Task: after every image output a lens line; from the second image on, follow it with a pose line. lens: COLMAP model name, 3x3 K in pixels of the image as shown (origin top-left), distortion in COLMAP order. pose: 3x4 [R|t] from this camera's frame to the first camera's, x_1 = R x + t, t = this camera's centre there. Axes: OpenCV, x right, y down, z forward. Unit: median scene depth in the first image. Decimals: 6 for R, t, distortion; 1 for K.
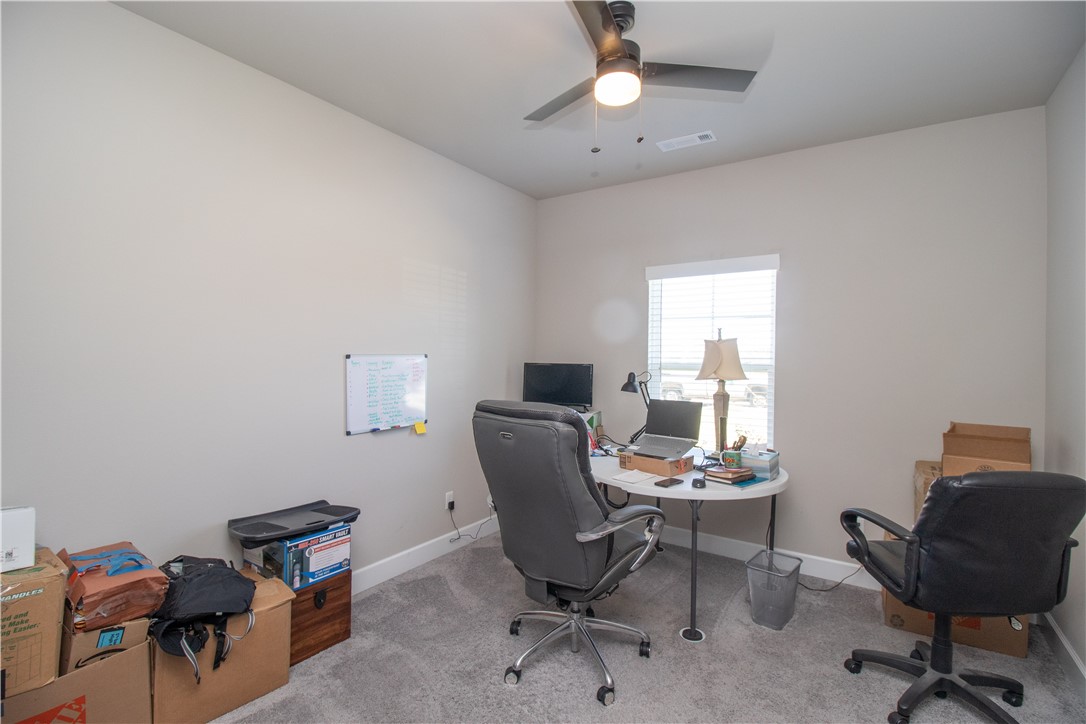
lens RADIAL K [[500.5, 0, 539.9], [0, 500.5, 353.9], [0, 0, 1]] dist [0.001140, -0.014828]
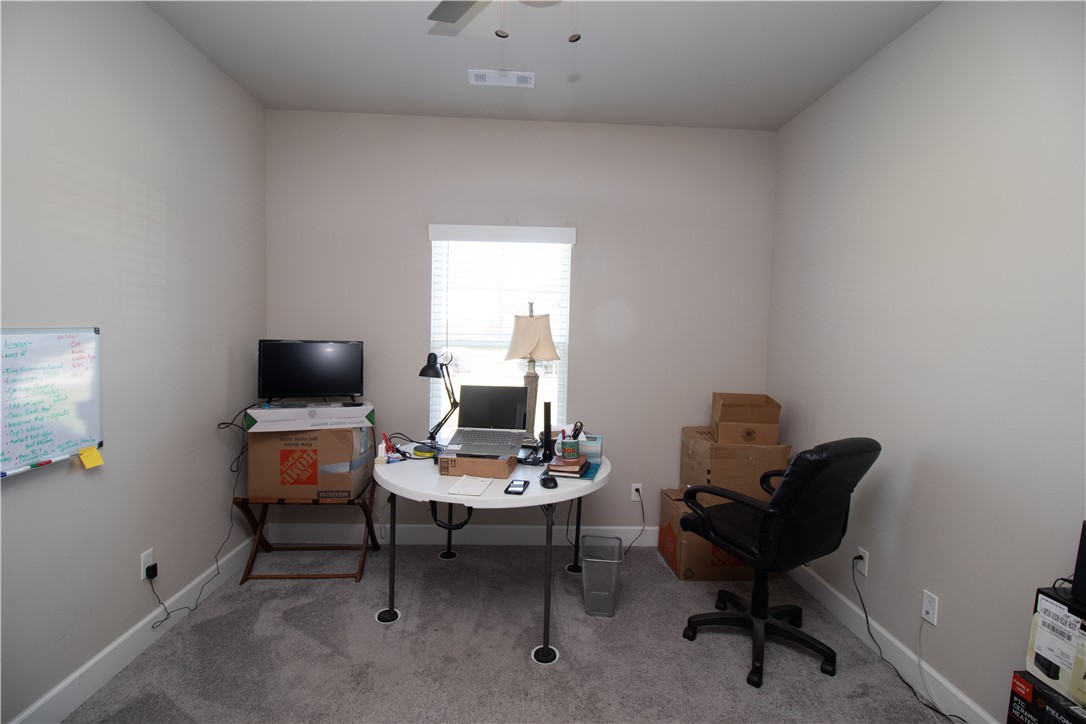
lens RADIAL K [[500.5, 0, 539.9], [0, 500.5, 353.9], [0, 0, 1]] dist [0.001140, -0.014828]
pose [[0.805297, -0.019819, 0.592540, -0.164629], [-0.015974, 0.998353, 0.055103, -0.009221], [-0.592656, -0.053839, 0.803654, 0.259246]]
